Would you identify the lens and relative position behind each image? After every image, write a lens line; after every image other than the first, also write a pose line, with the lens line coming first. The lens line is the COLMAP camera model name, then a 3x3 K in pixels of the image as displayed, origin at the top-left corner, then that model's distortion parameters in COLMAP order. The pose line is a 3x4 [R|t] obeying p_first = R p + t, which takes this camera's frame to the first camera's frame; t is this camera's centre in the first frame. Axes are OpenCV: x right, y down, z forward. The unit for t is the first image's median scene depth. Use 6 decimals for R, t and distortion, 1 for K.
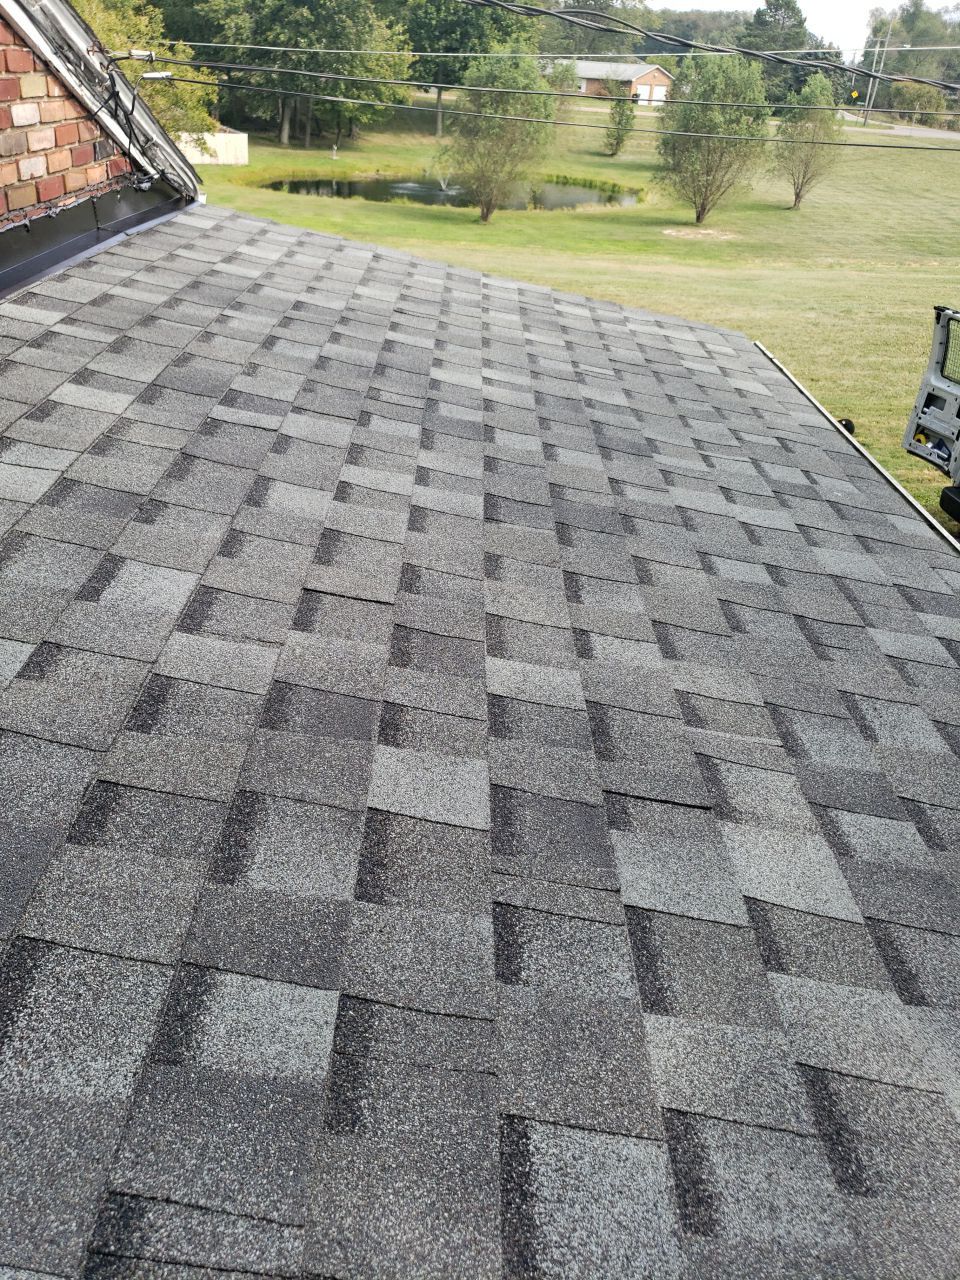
lens RADIAL K [[1007.5, 0, 480.0], [0, 1007.5, 640.0], [0, 0, 1]] dist [0.035729, -0.004664]
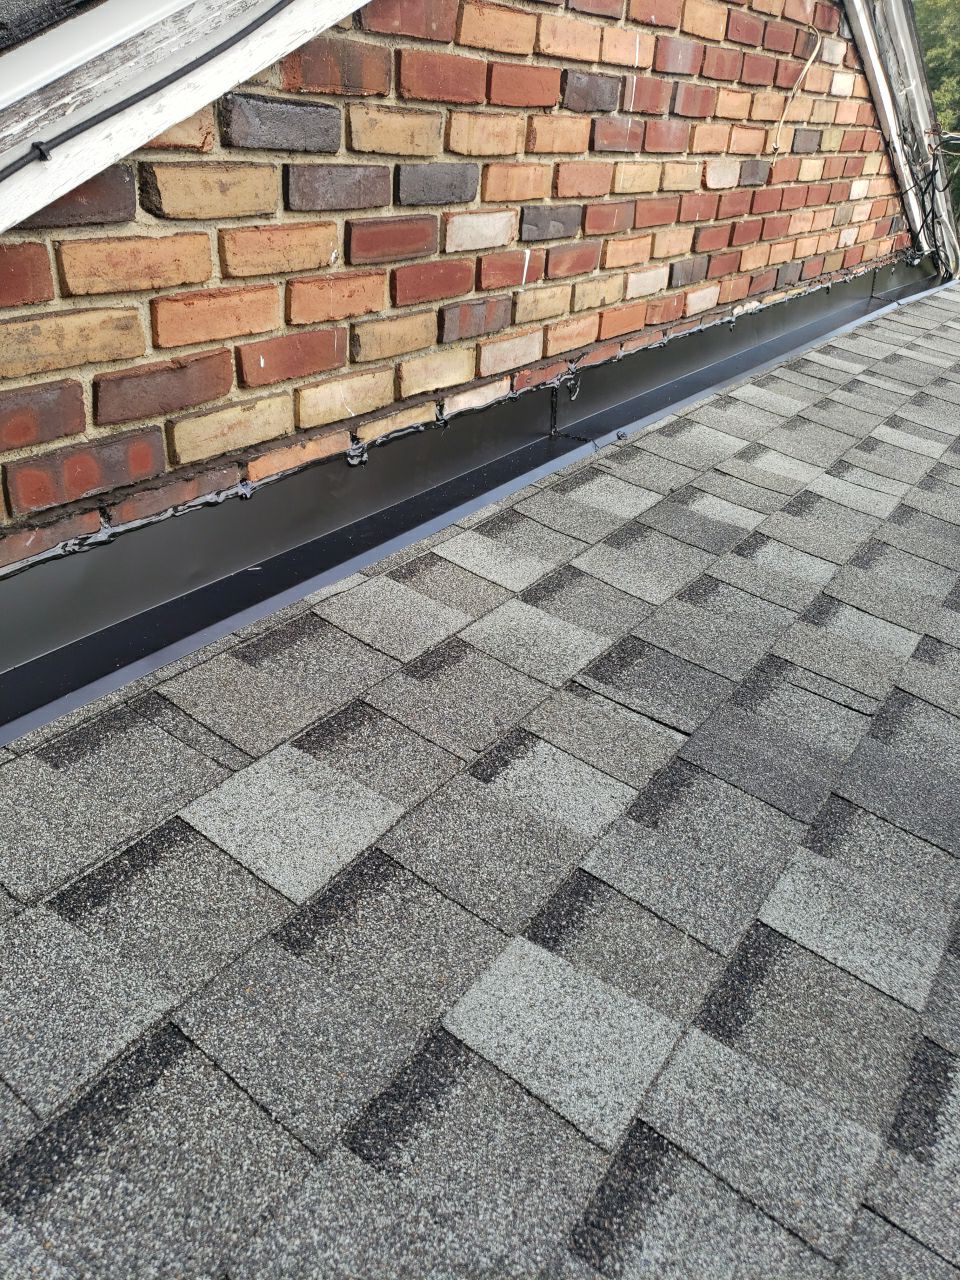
lens RADIAL K [[1007.5, 0, 480.0], [0, 1007.5, 640.0], [0, 0, 1]] dist [0.035729, -0.004664]
pose [[0.813391, 0.253676, -0.523492, -0.084664], [-0.289046, 0.957202, 0.014732, 0.044123], [0.504825, 0.139330, 0.851903, -0.057501]]
